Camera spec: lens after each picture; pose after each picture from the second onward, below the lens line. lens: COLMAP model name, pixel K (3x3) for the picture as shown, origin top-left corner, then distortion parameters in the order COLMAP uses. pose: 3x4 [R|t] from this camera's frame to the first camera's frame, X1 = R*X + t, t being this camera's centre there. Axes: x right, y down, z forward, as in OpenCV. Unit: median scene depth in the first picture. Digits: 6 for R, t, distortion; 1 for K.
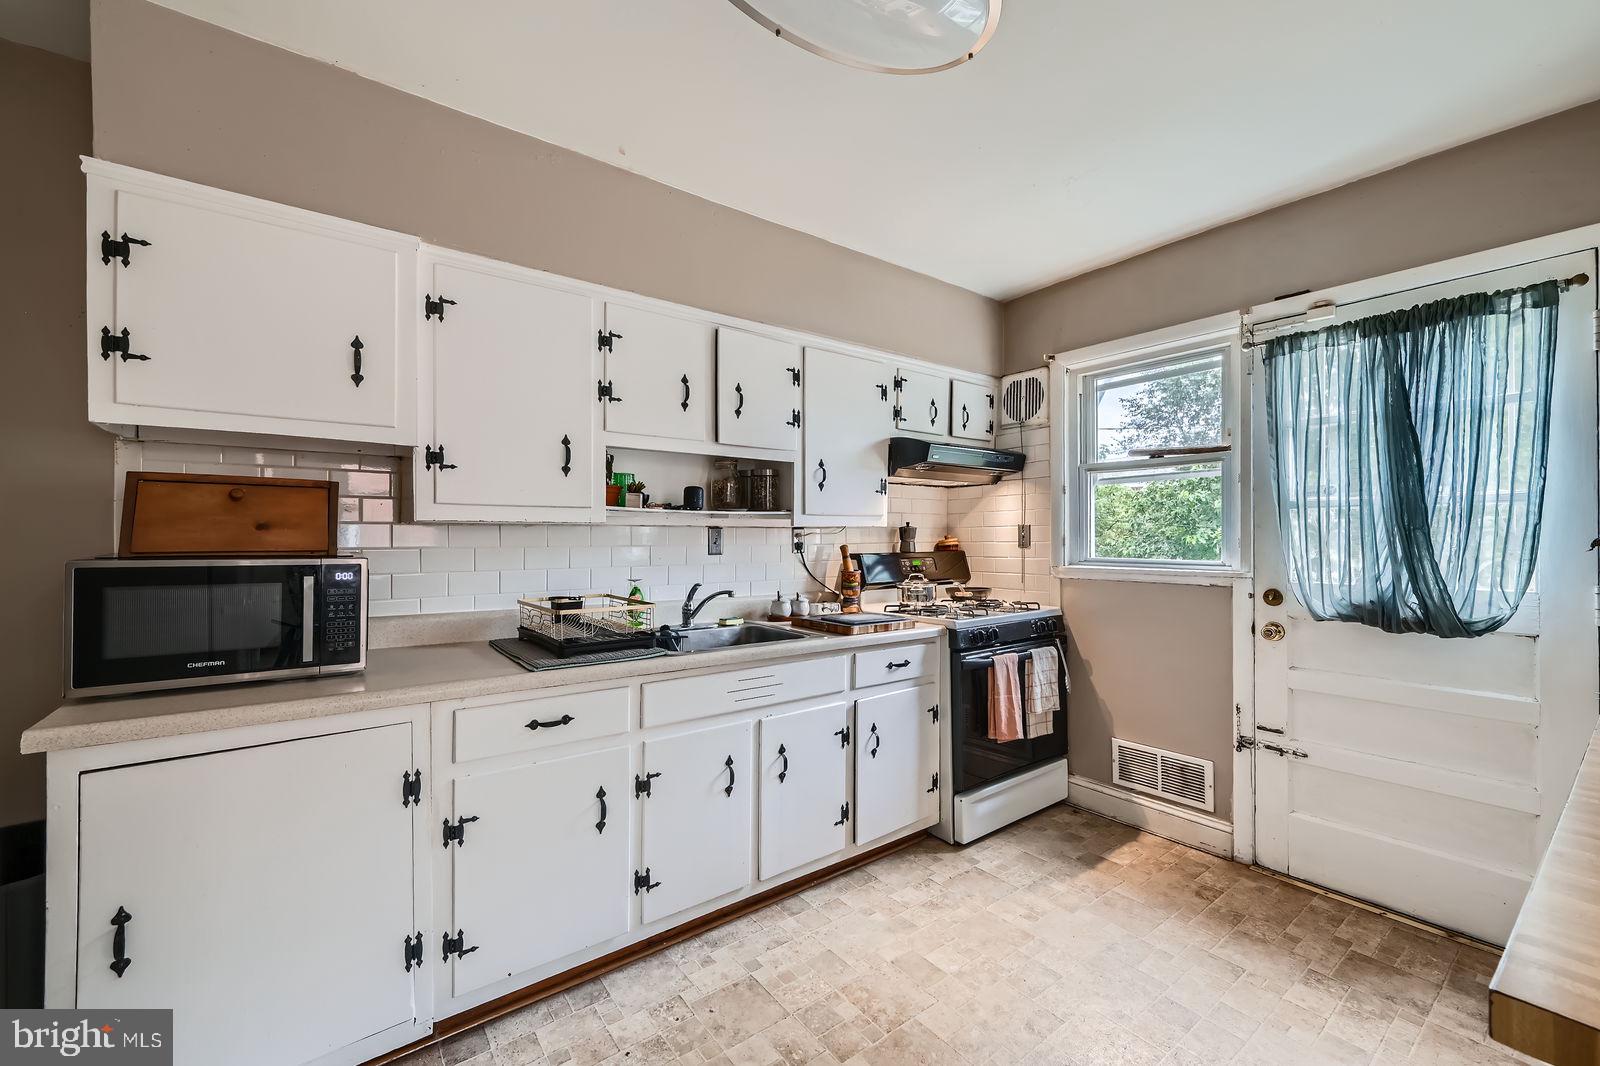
lens RADIAL K [[638.8, 0, 798.8], [0, 638.8, 534.2], [0, 0, 1]] dist [-0.001478, -0.000311]
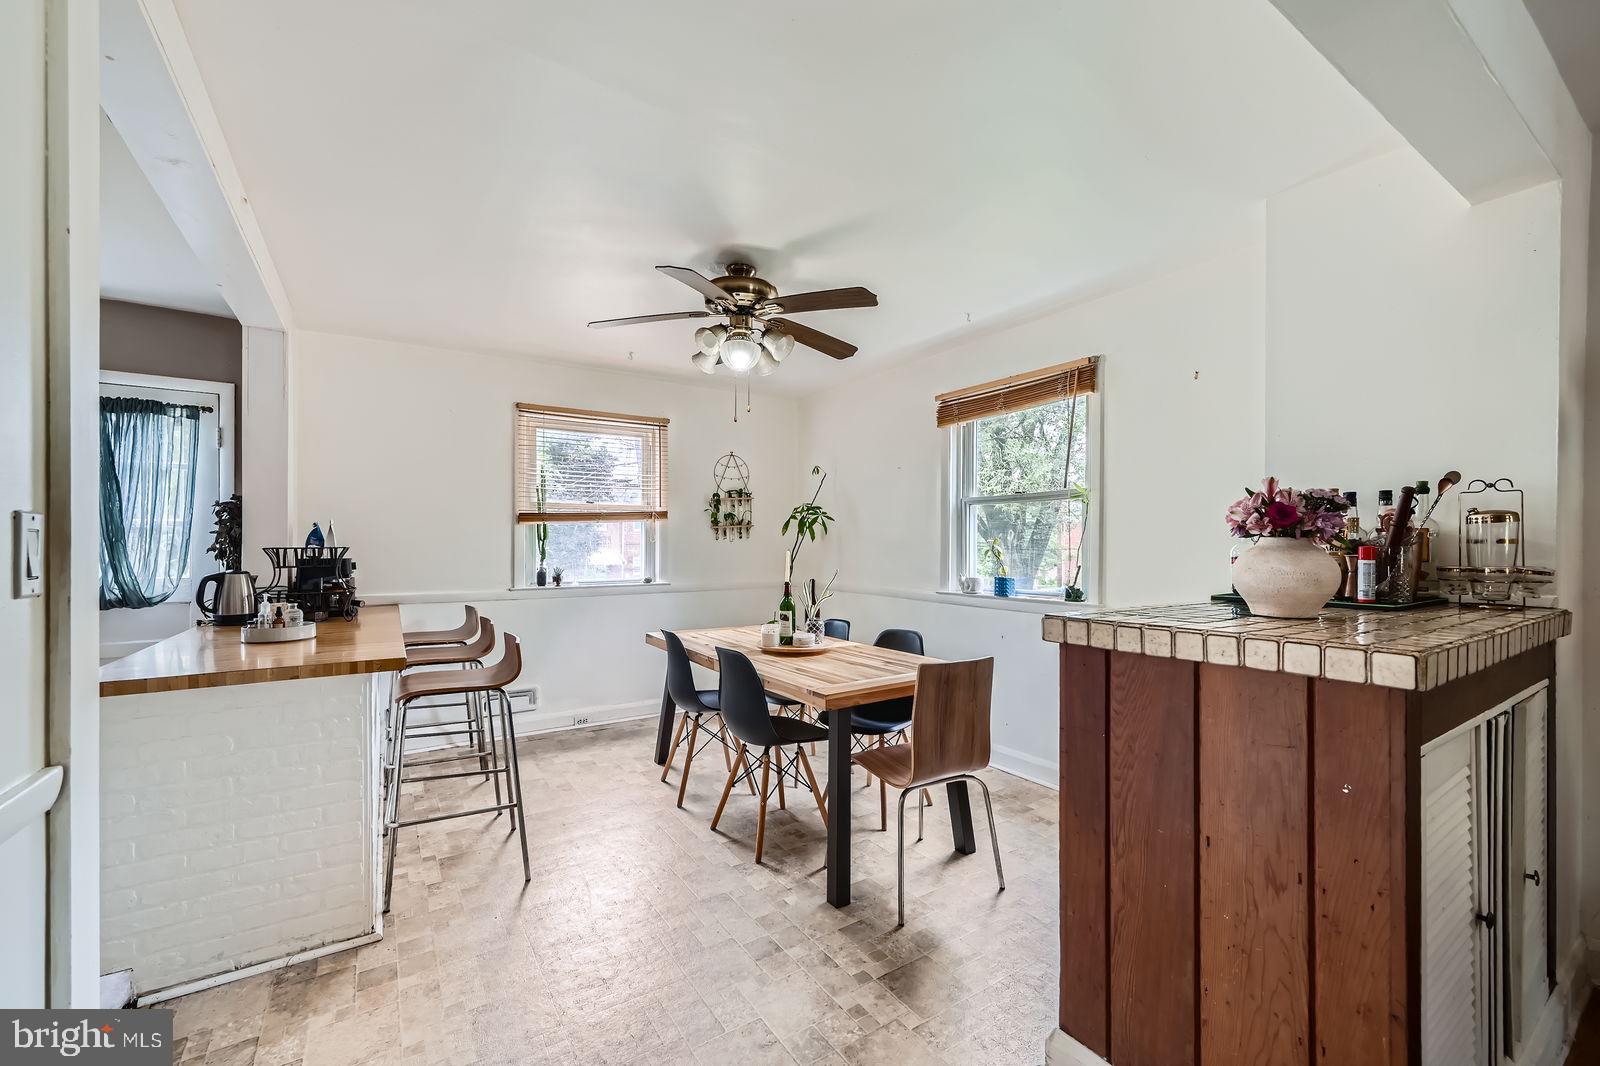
lens RADIAL K [[638.8, 0, 794.5], [0, 638.8, 546.1], [0, 0, 1]] dist [-0.001478, -0.000311]
pose [[0.067147, 0.001882, 0.997741, -0.404367], [-0.004631, 0.999988, -0.001574, -0.001608], [-0.997732, -0.004515, 0.067155, -0.644426]]
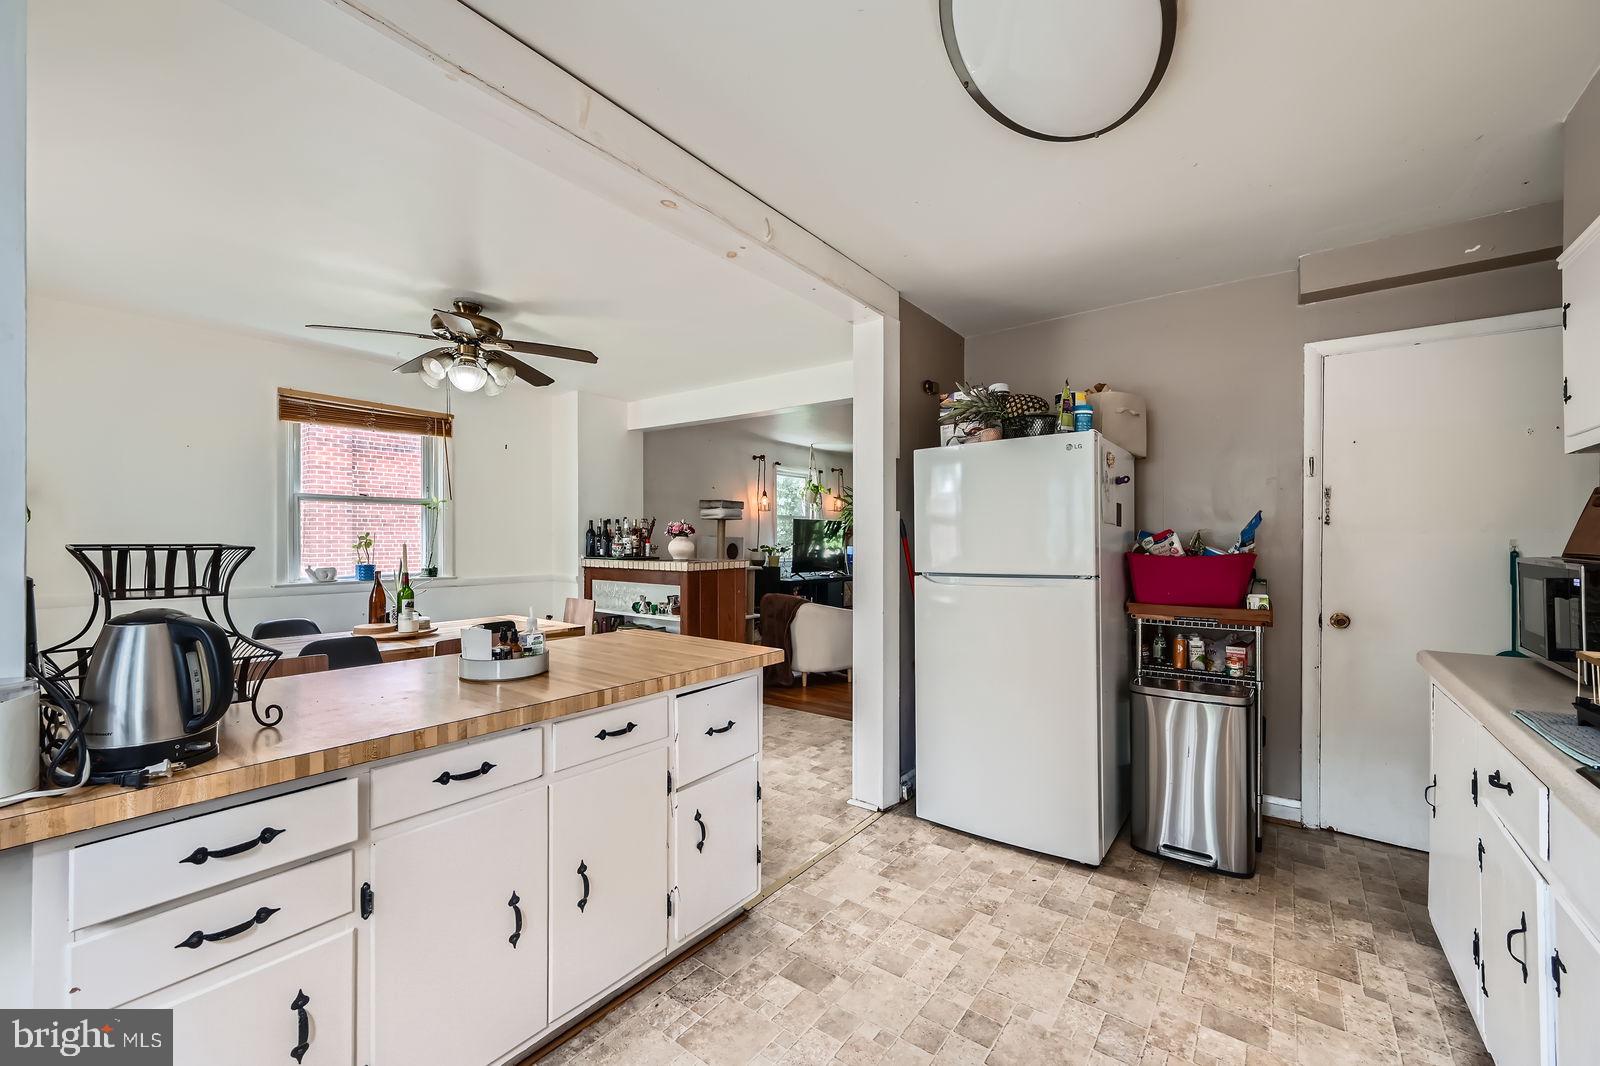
lens RADIAL K [[638.8, 0, 809.6], [0, 638.8, 536.1], [0, 0, 1]] dist [-0.001478, -0.000311]
pose [[-0.957442, -0.000856, -0.288623, 0.465521], [0.000673, 0.999986, -0.005197, -0.003374], [0.288624, -0.005170, -0.957429, 1.099145]]
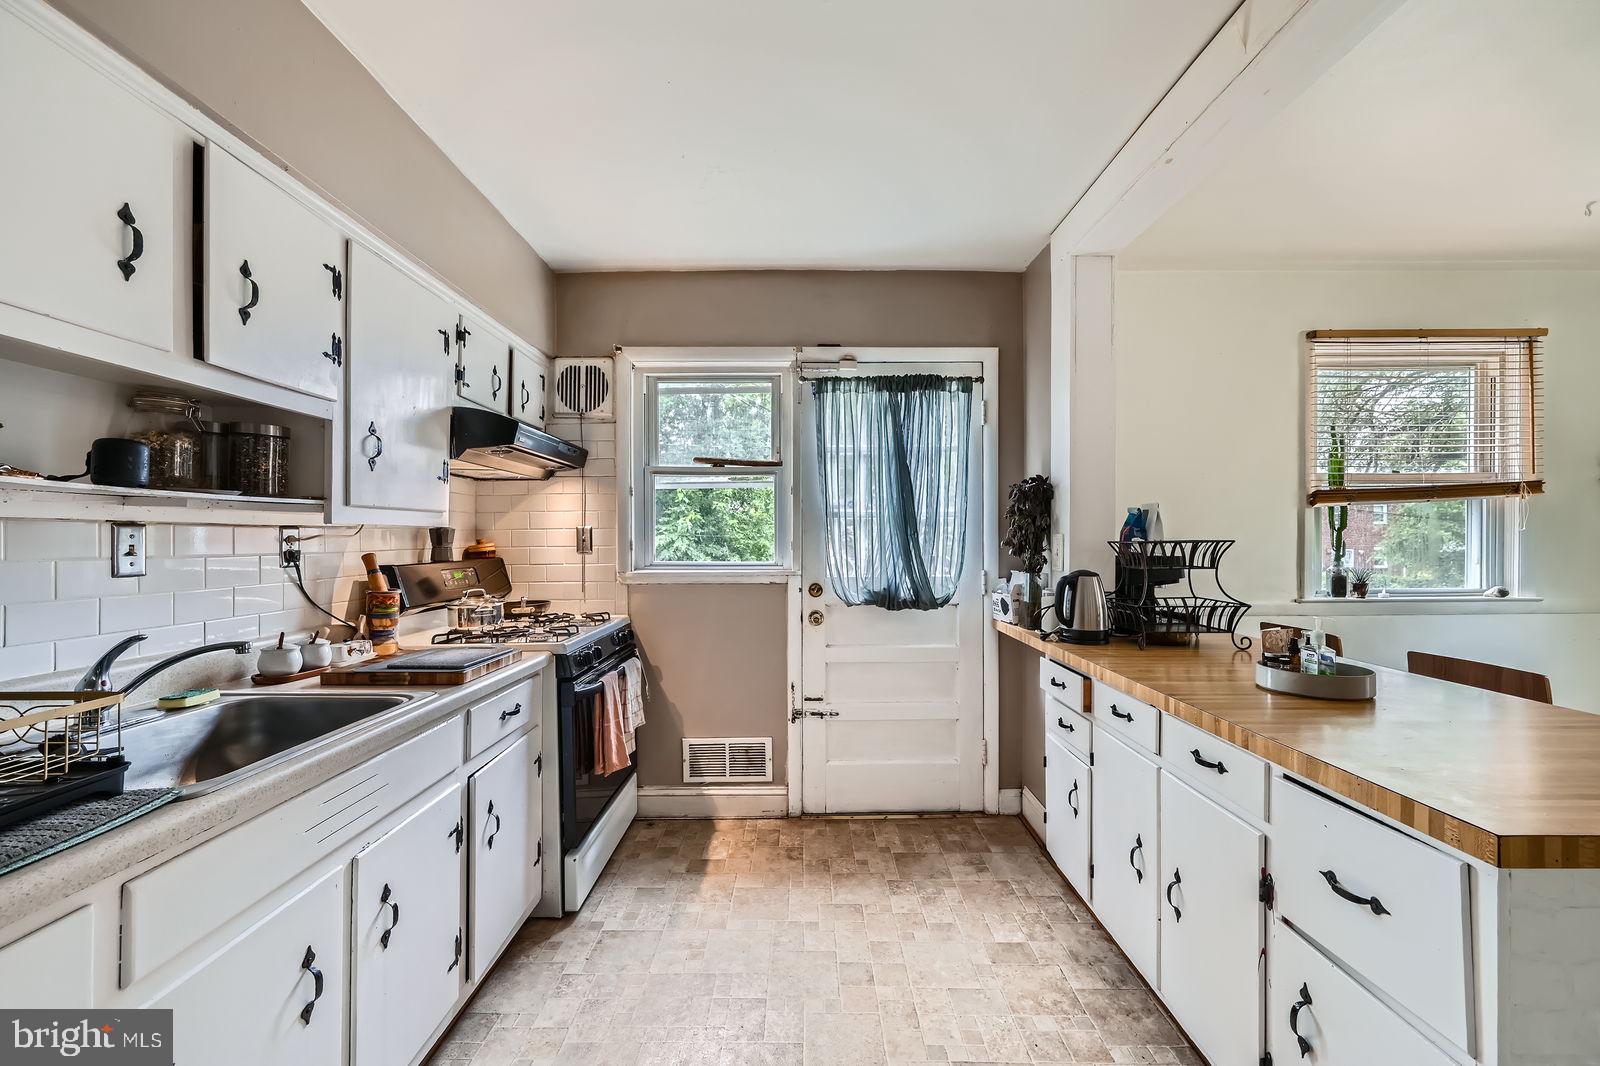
lens RADIAL K [[638.8, 0, 800.8], [0, 638.8, 540.6], [0, 0, 1]] dist [-0.001478, -0.000311]
pose [[0.602251, -0.002544, 0.798302, -0.249417], [-0.001844, 0.999988, 0.004578, -0.000778], [-0.798304, -0.004230, 0.602239, 0.295189]]
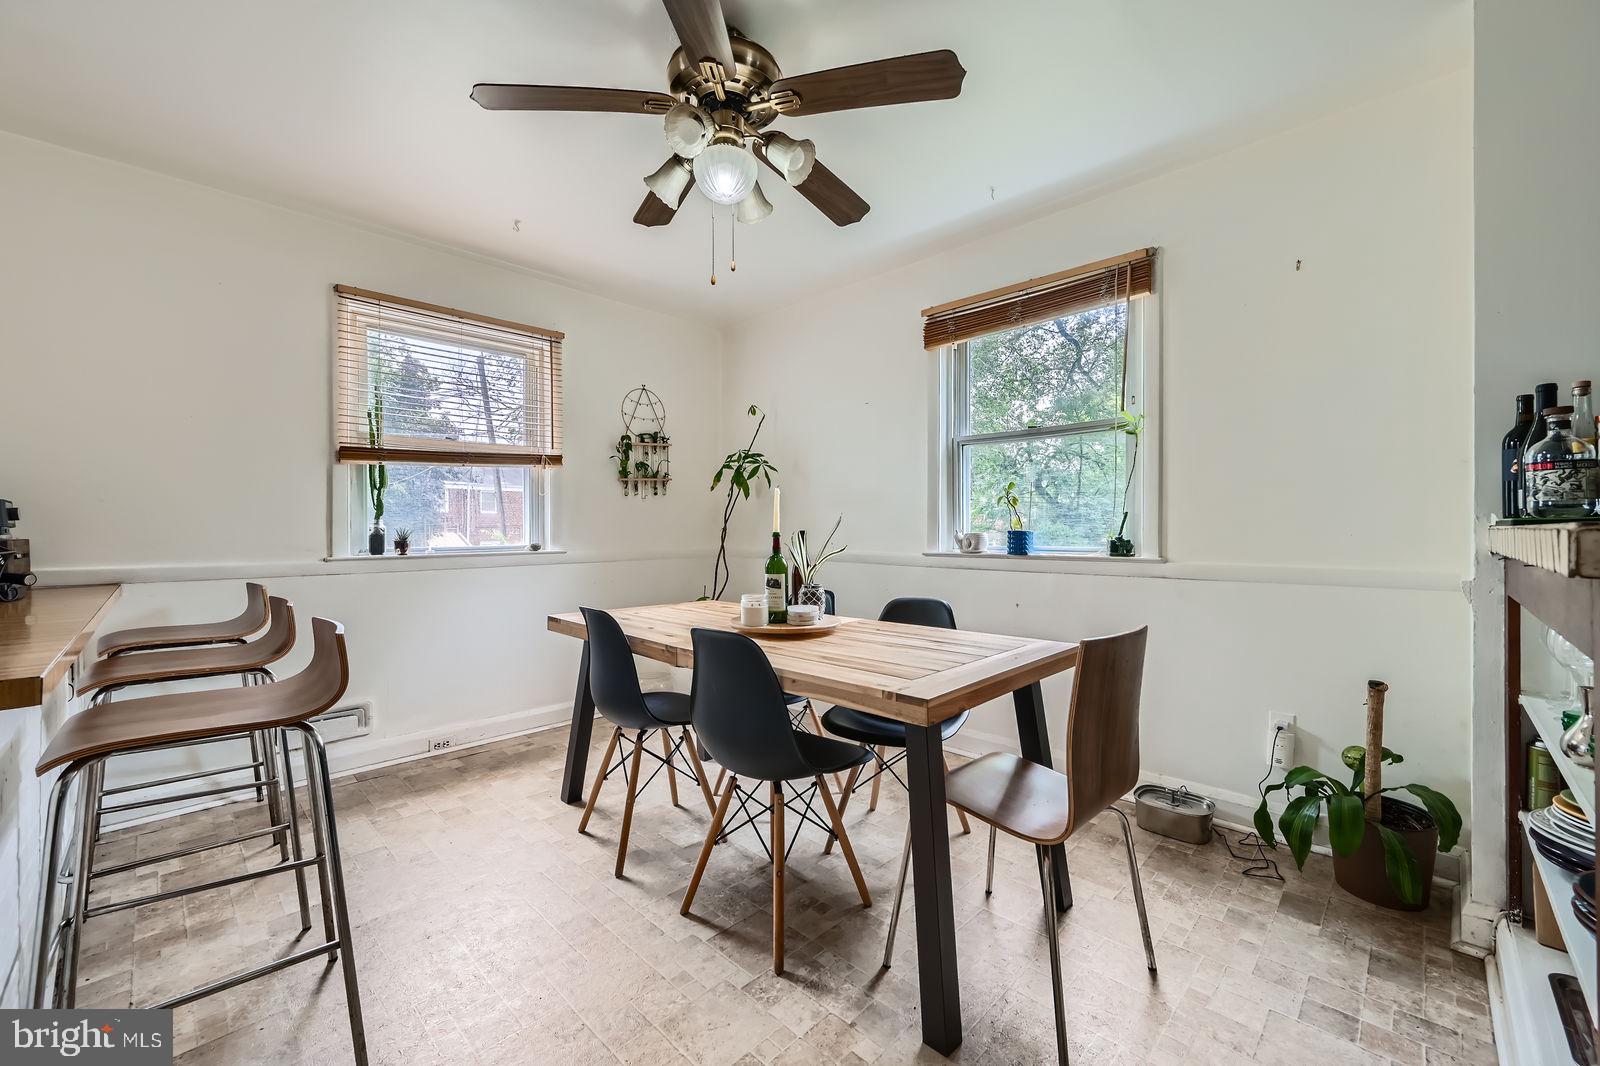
lens RADIAL K [[638.8, 0, 795.0], [0, 638.8, 530.5], [0, 0, 1]] dist [-0.001478, -0.000311]
pose [[-0.145150, 0.001790, 0.989408, 0.001733], [0.001284, 0.999998, -0.001620, 0.069373], [-0.989409, 0.001036, -0.145152, -0.434817]]
